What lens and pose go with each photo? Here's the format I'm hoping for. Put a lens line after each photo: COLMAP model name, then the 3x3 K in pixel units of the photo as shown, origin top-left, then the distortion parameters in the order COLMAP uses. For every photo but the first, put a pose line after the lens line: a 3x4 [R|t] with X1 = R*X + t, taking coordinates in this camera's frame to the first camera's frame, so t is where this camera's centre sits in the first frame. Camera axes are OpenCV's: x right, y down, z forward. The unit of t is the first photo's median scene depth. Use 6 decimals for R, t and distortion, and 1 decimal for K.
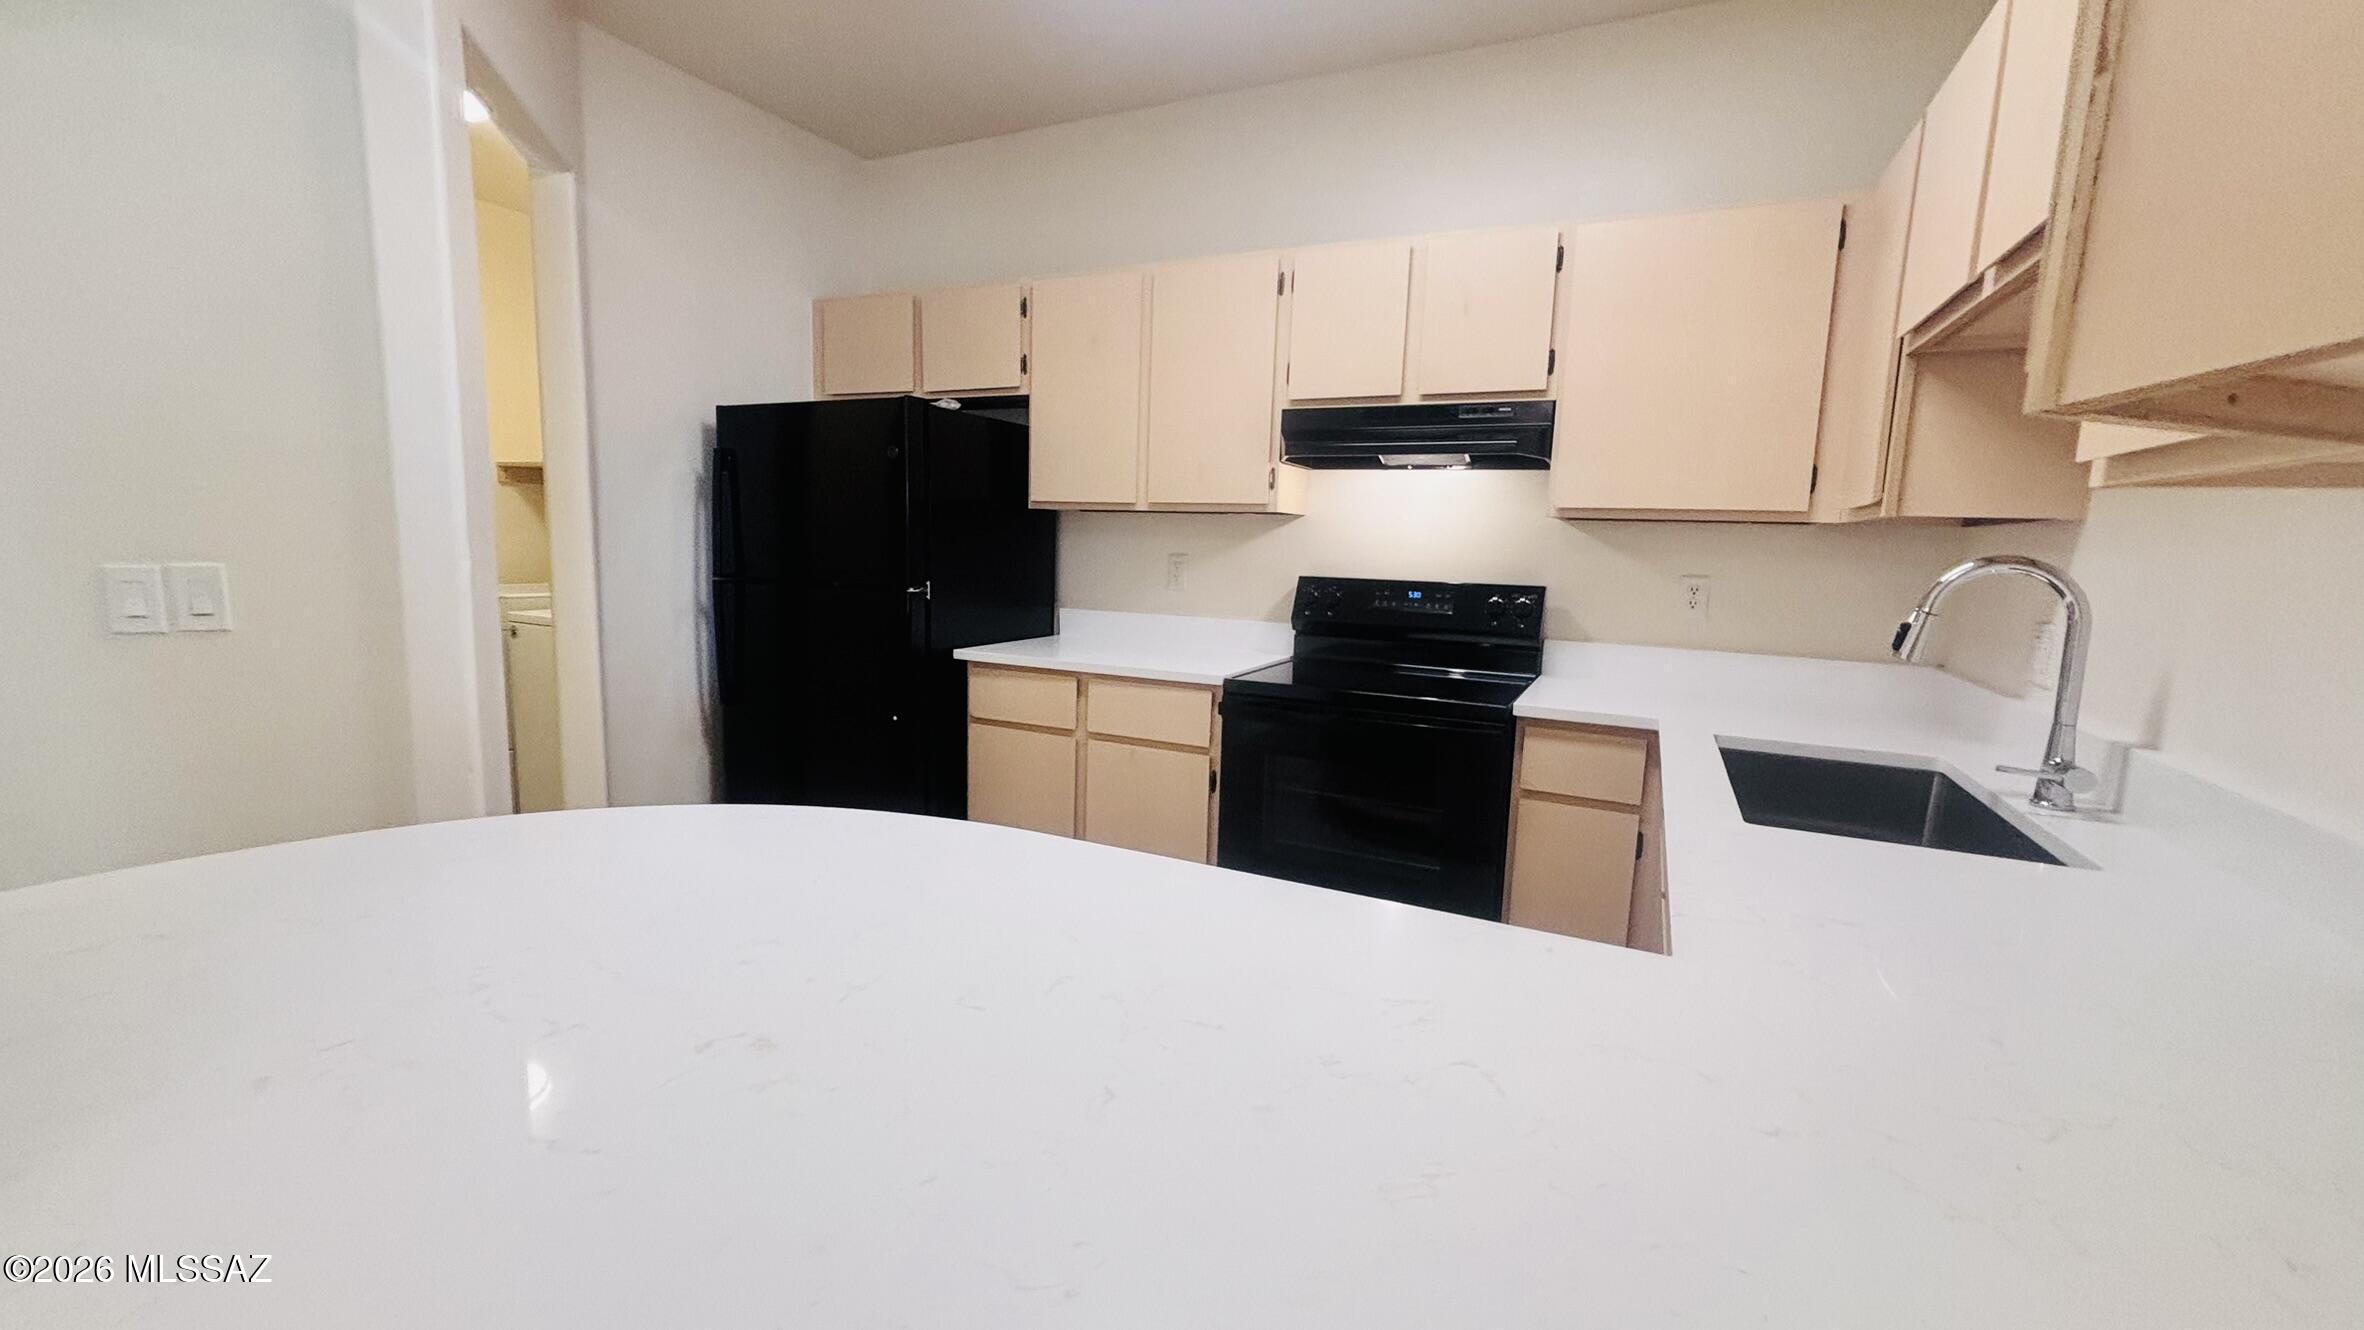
lens RADIAL K [[952.4, 0, 1175.9], [0, 952.4, 665.3], [0, 0, 1]] dist [0.000076, -0.000010]
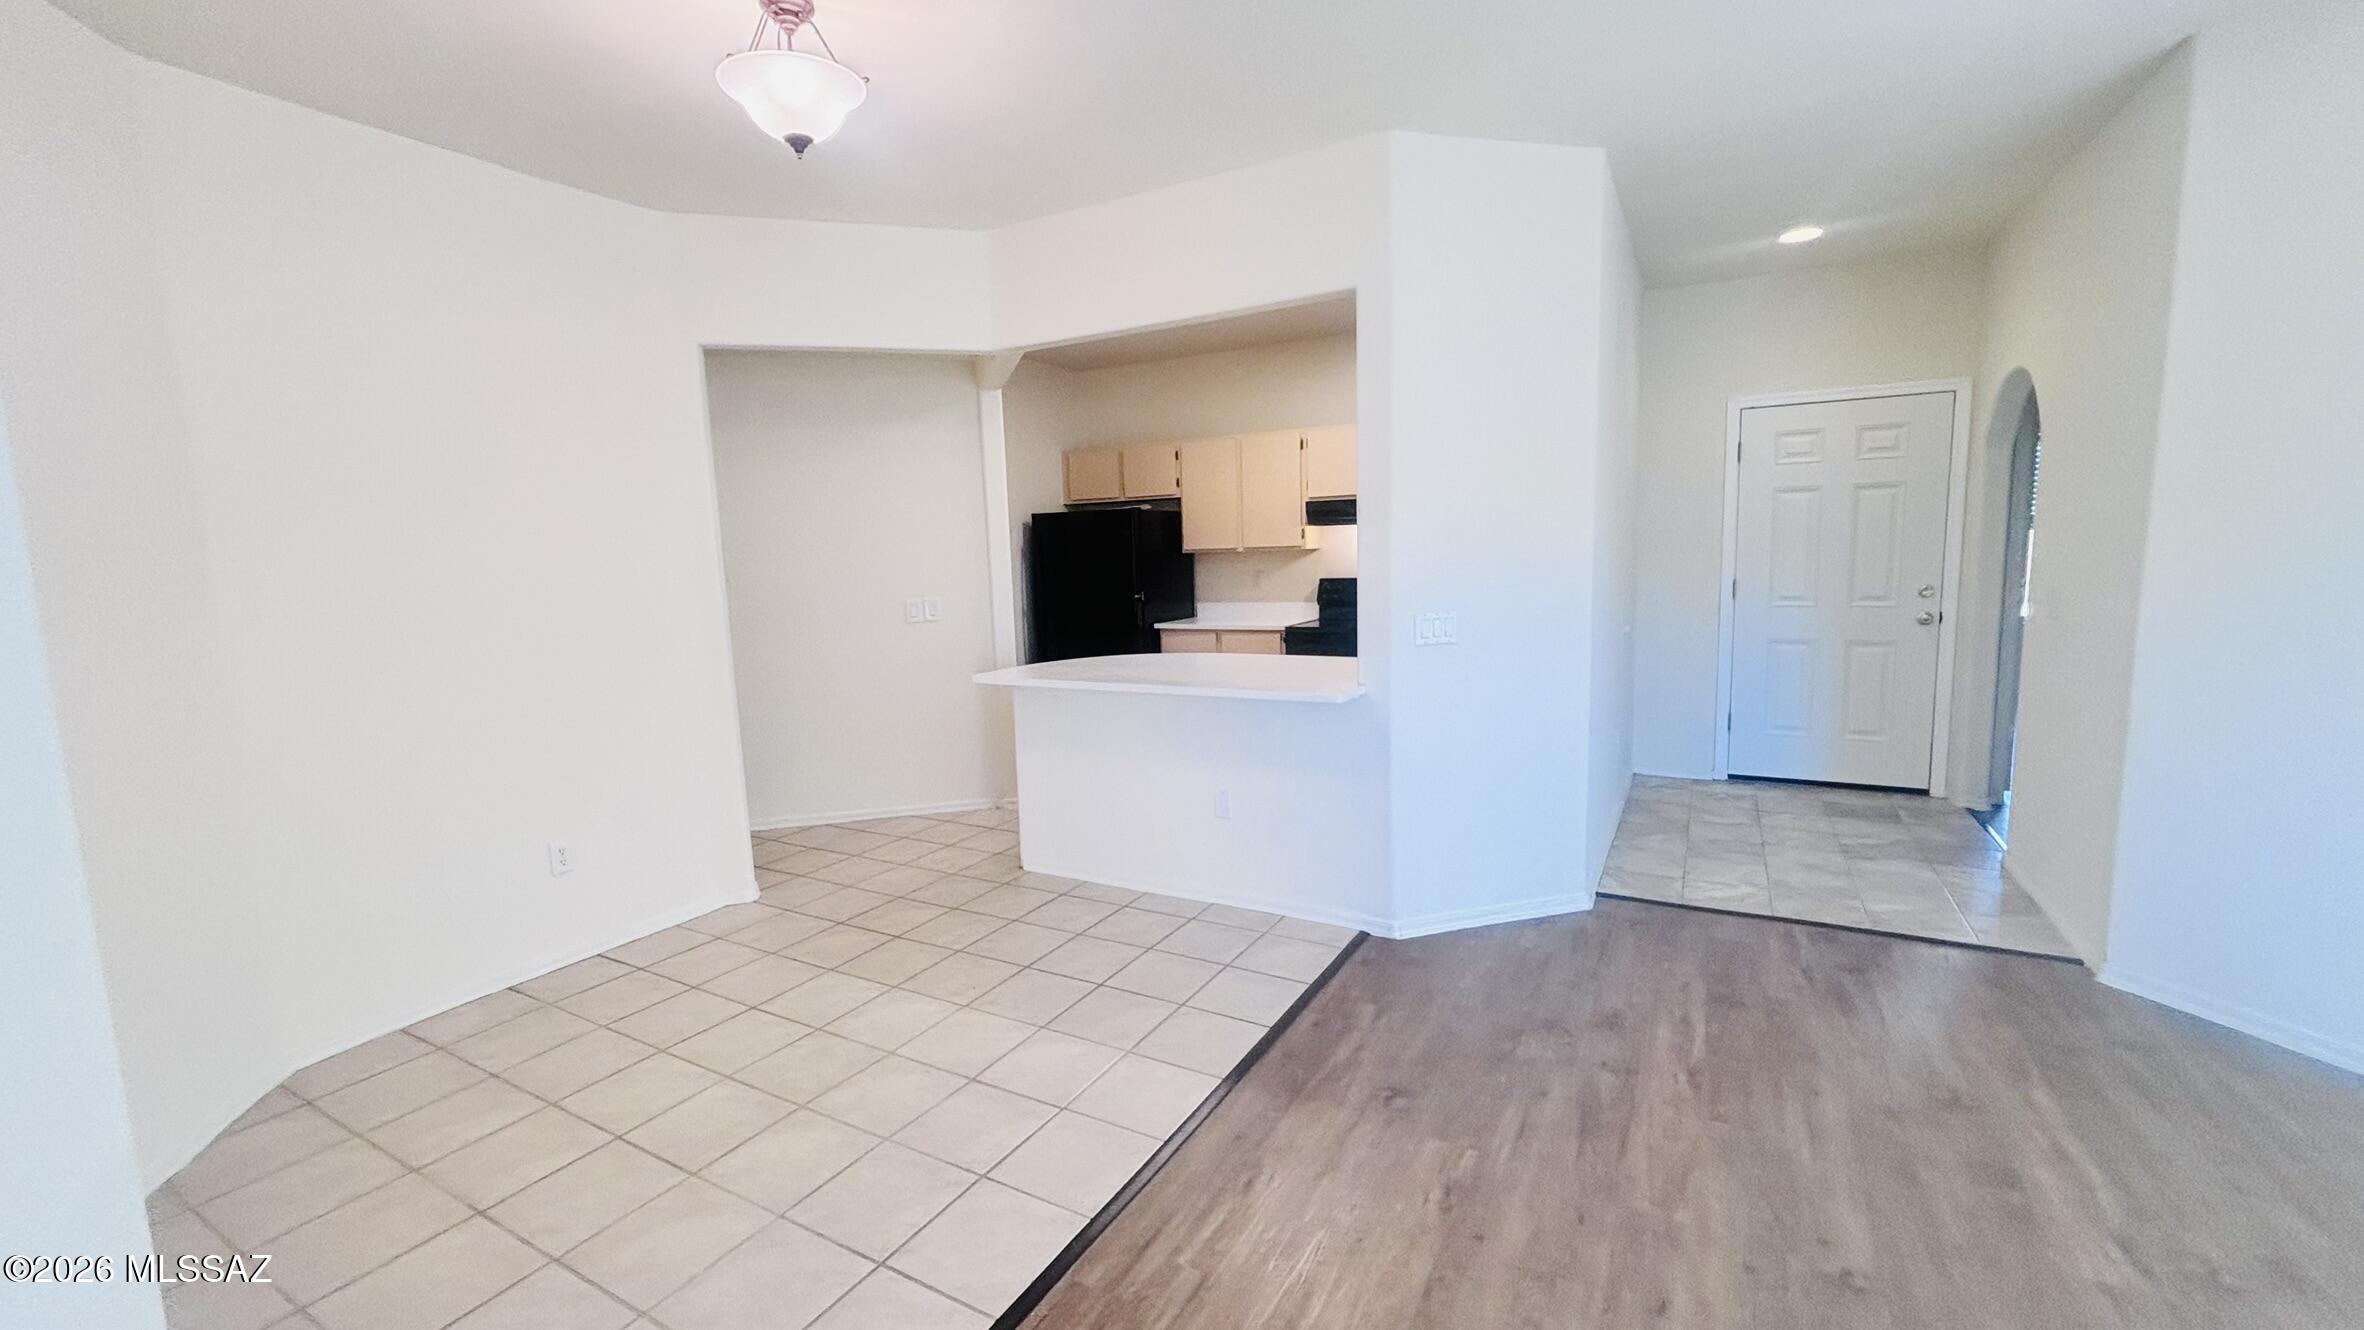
lens RADIAL K [[952.4, 0, 1175.9], [0, 952.4, 665.3], [0, 0, 1]] dist [0.000076, -0.000010]
pose [[0.995900, -0.053598, -0.072870, -0.037840], [0.052651, 0.998502, -0.014858, 0.103903], [0.073557, 0.010961, 0.997231, -1.036669]]
